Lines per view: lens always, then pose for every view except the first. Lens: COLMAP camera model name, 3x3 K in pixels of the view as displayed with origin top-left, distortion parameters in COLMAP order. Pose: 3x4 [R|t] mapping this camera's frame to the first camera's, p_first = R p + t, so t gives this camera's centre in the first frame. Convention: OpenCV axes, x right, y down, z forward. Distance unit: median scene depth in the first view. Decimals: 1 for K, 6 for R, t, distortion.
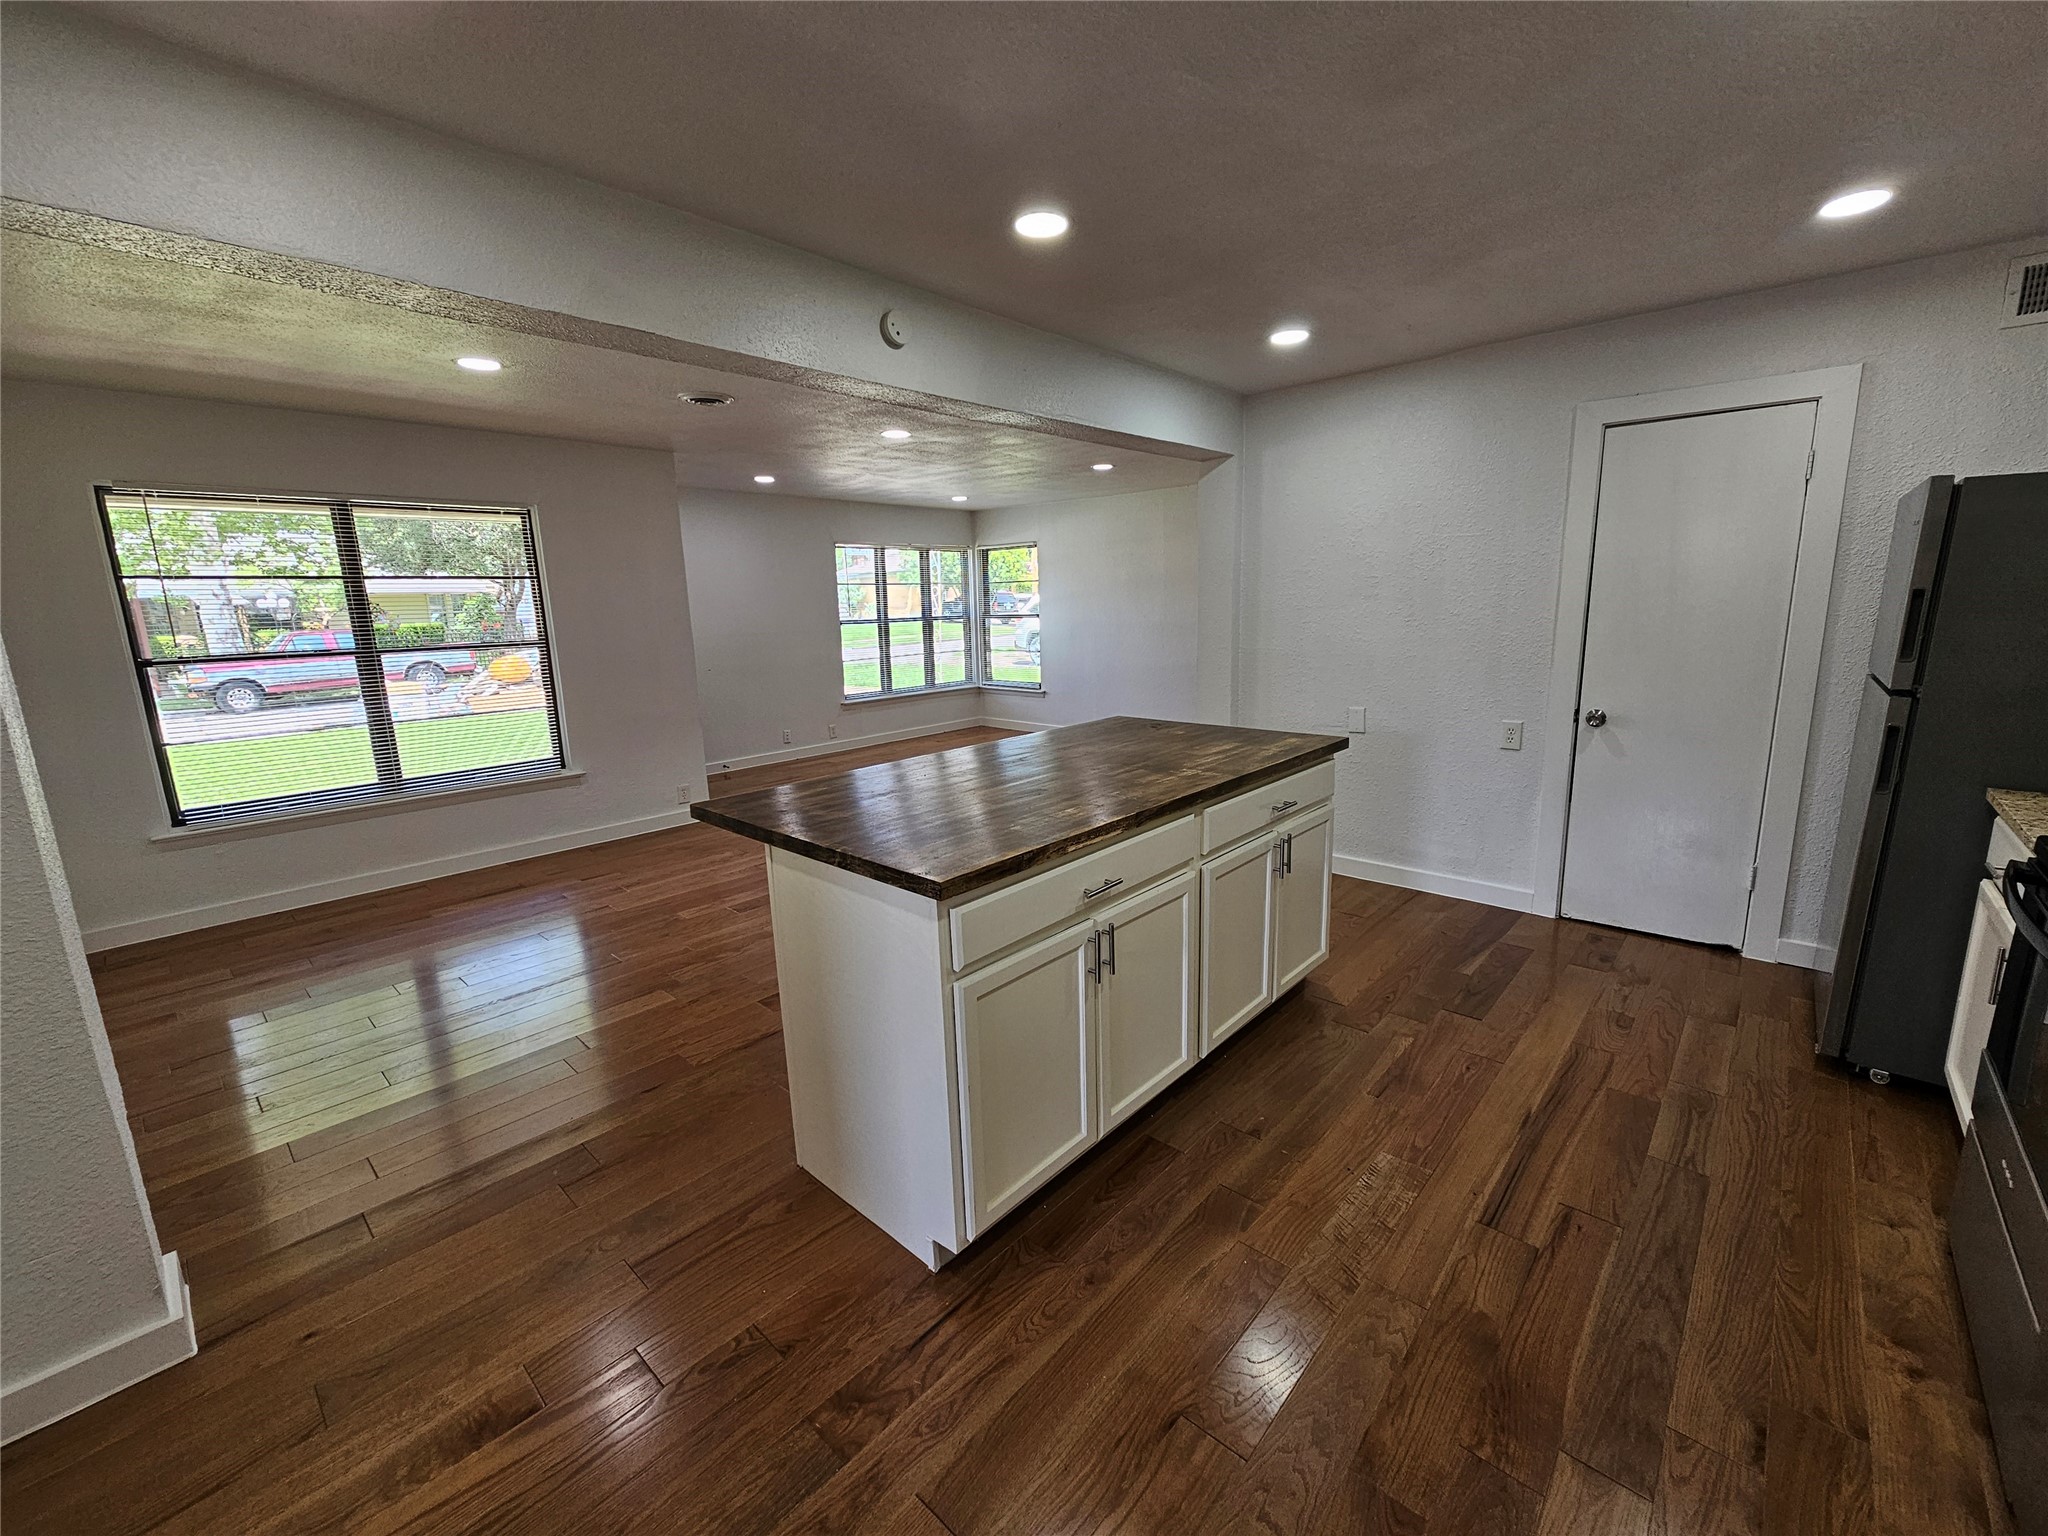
lens RADIAL K [[836.8, 0, 1032.9], [0, 836.8, 760.7], [0, 0, 1]] dist [0.000126, 0.000957]
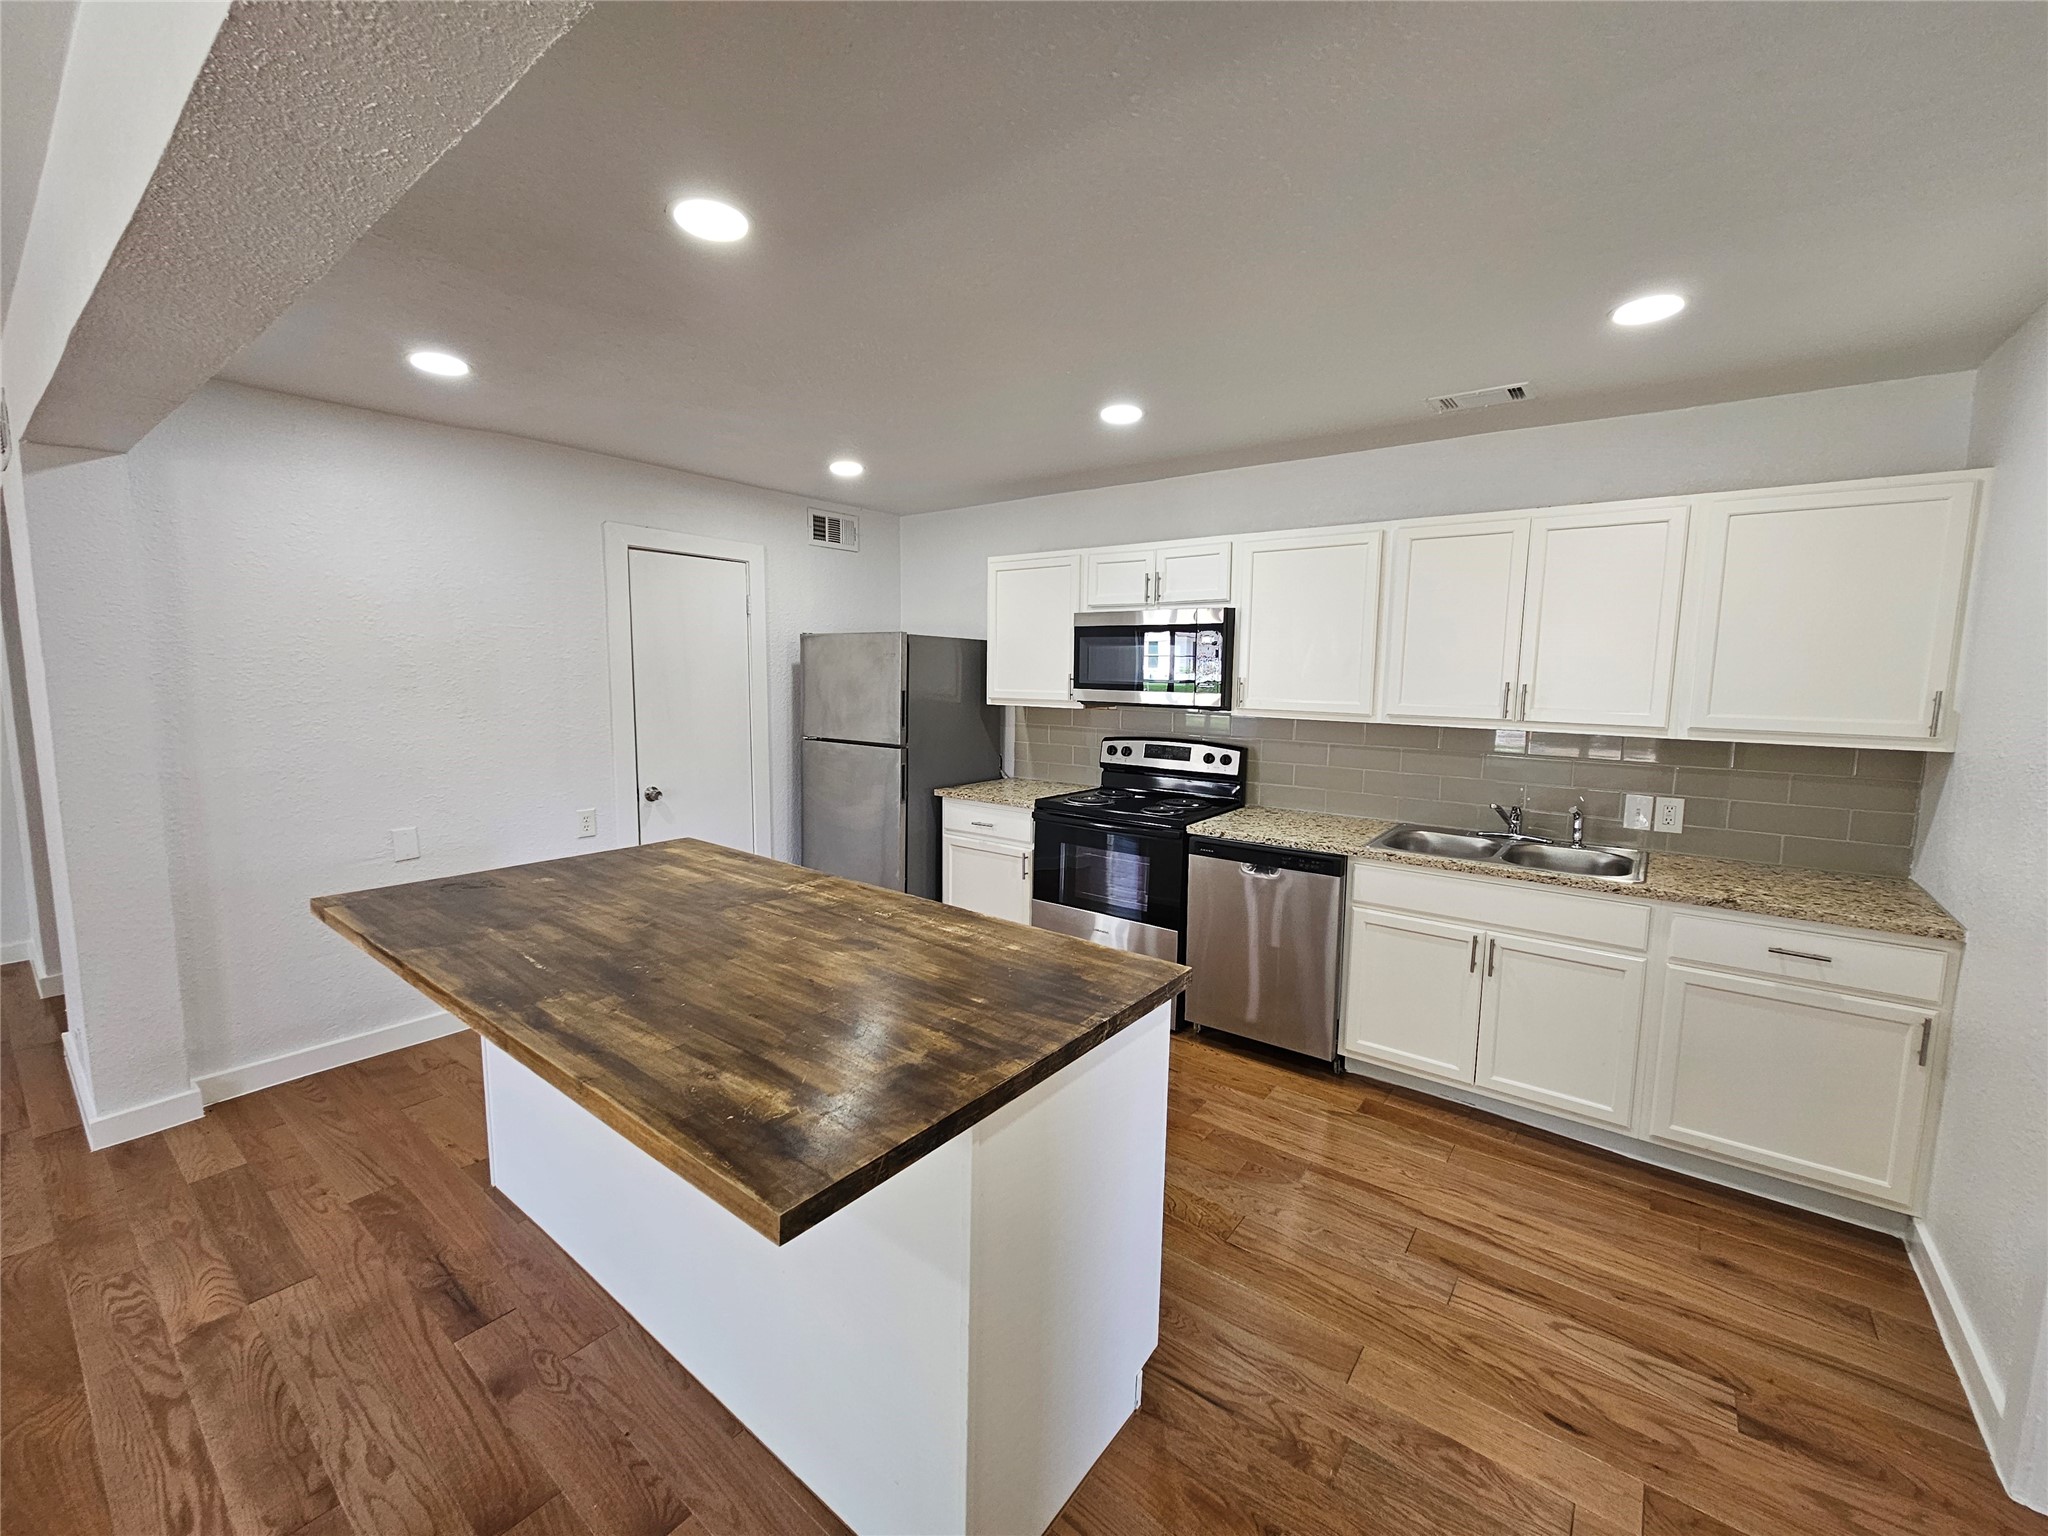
lens RADIAL K [[836.8, 0, 1032.9], [0, 836.8, 760.7], [0, 0, 1]] dist [0.000126, 0.000957]
pose [[-0.086132, -0.089322, 0.992272, -0.861026], [0.176283, 0.978892, 0.103420, -0.202688], [-0.980564, 0.183828, -0.068568, 0.909322]]
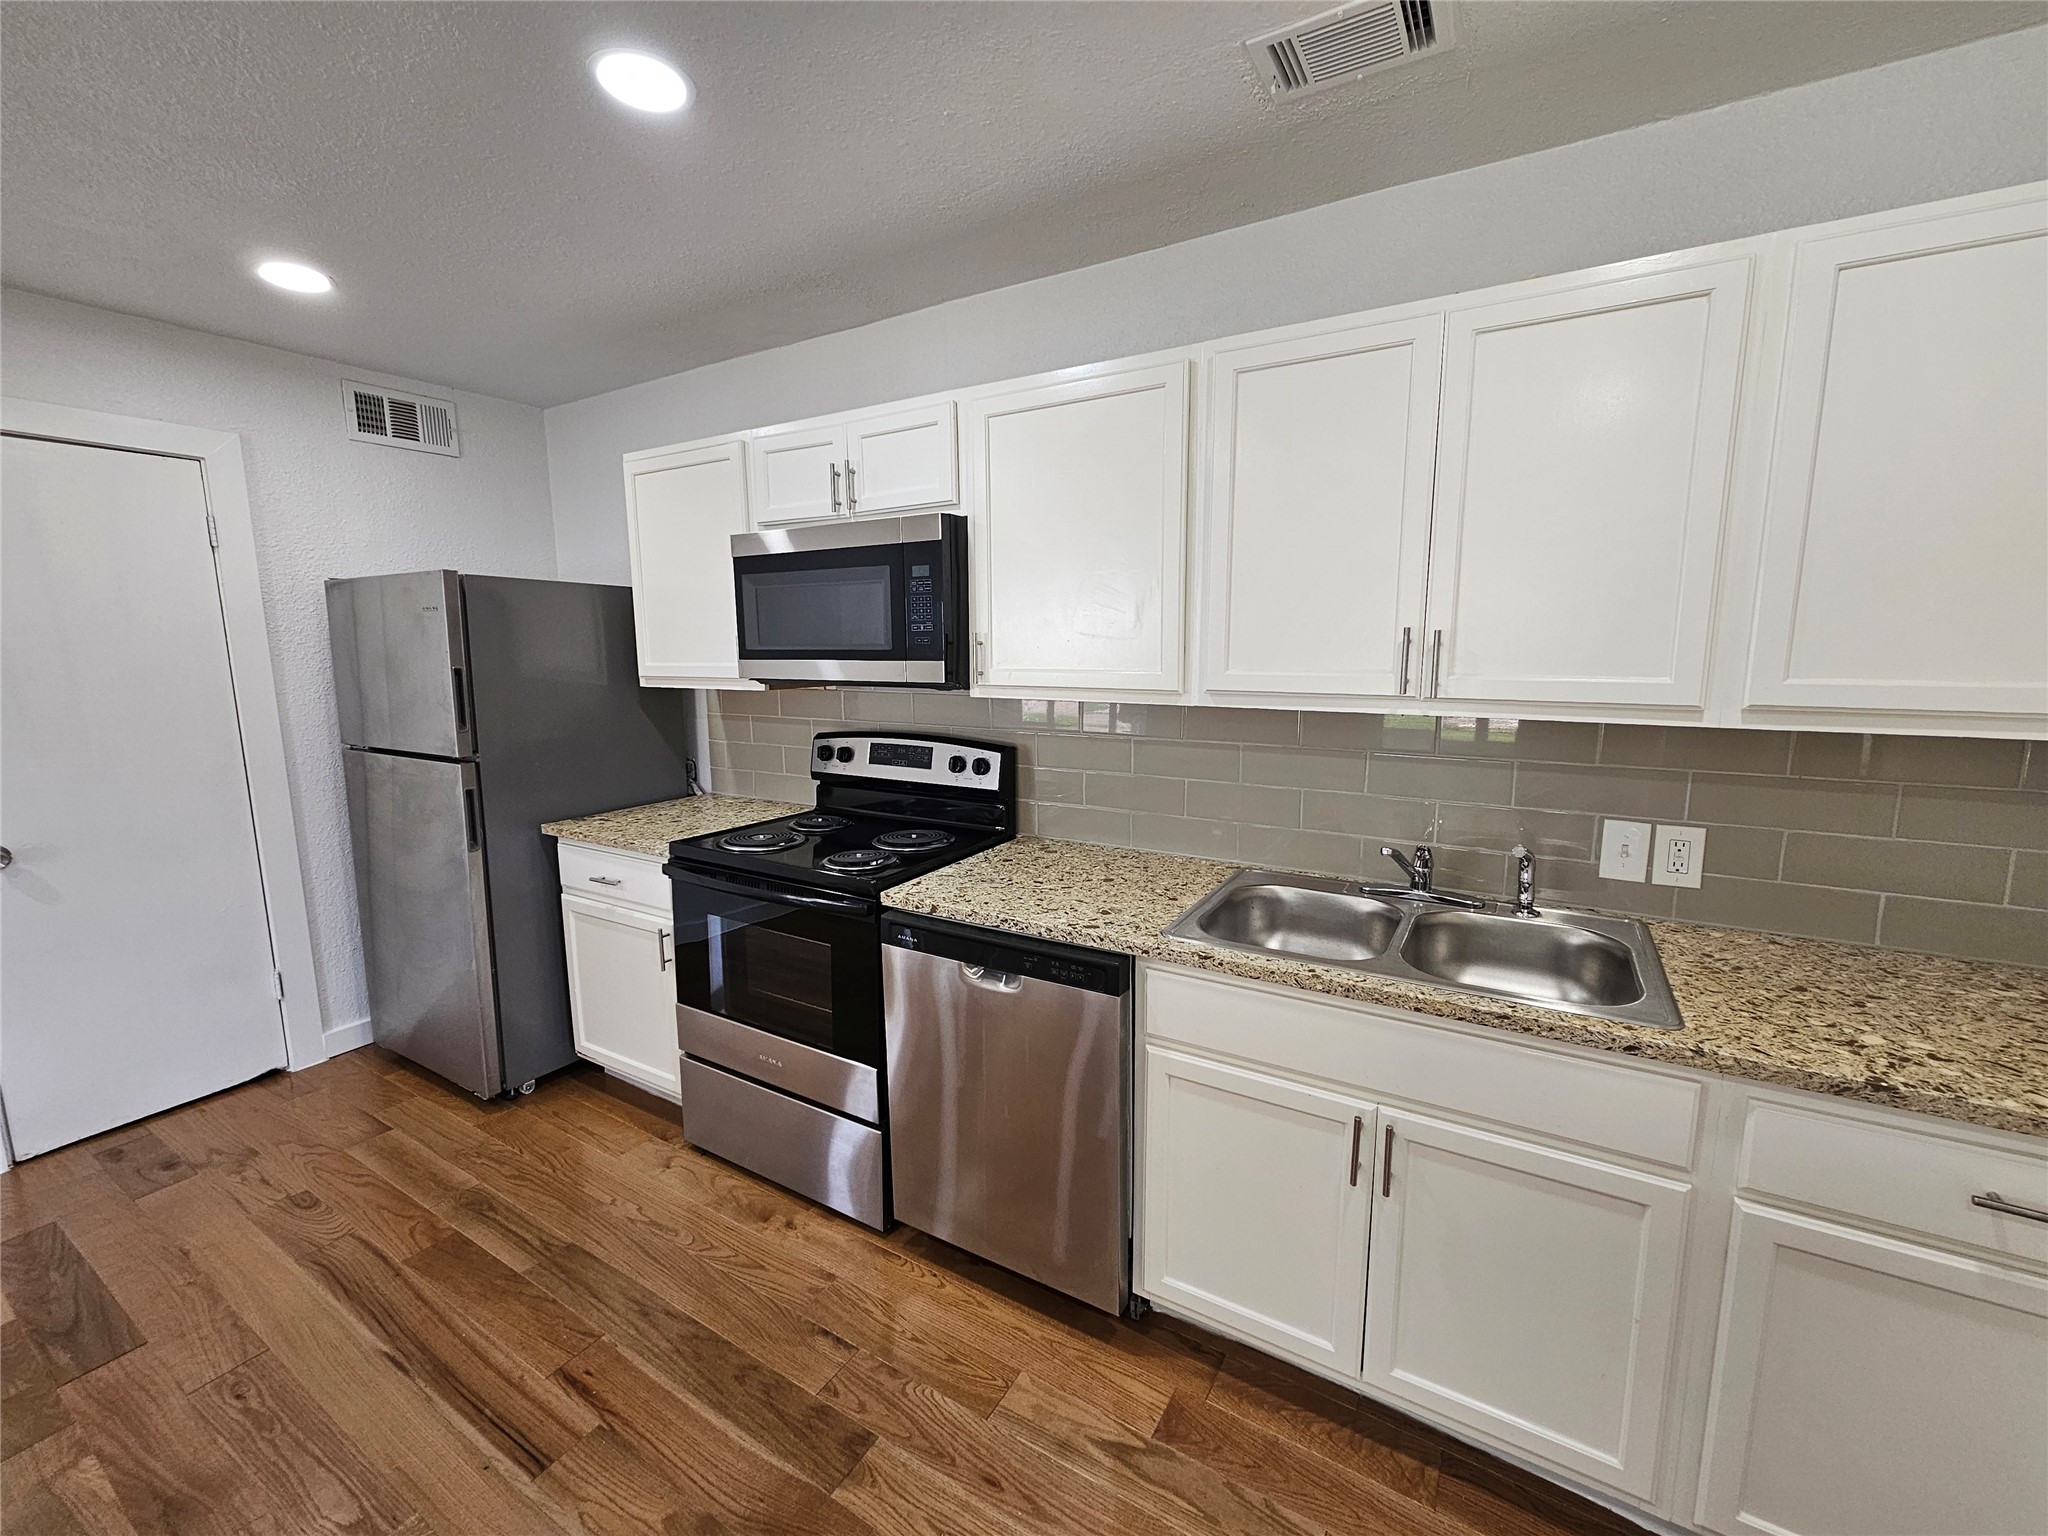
lens RADIAL K [[836.8, 0, 1032.9], [0, 836.8, 760.7], [0, 0, 1]] dist [0.000126, 0.000957]
pose [[-0.197004, -0.113827, 0.973772, -0.216087], [0.193096, 0.969277, 0.152367, -0.110601], [-0.961199, 0.218049, -0.168972, 0.492633]]
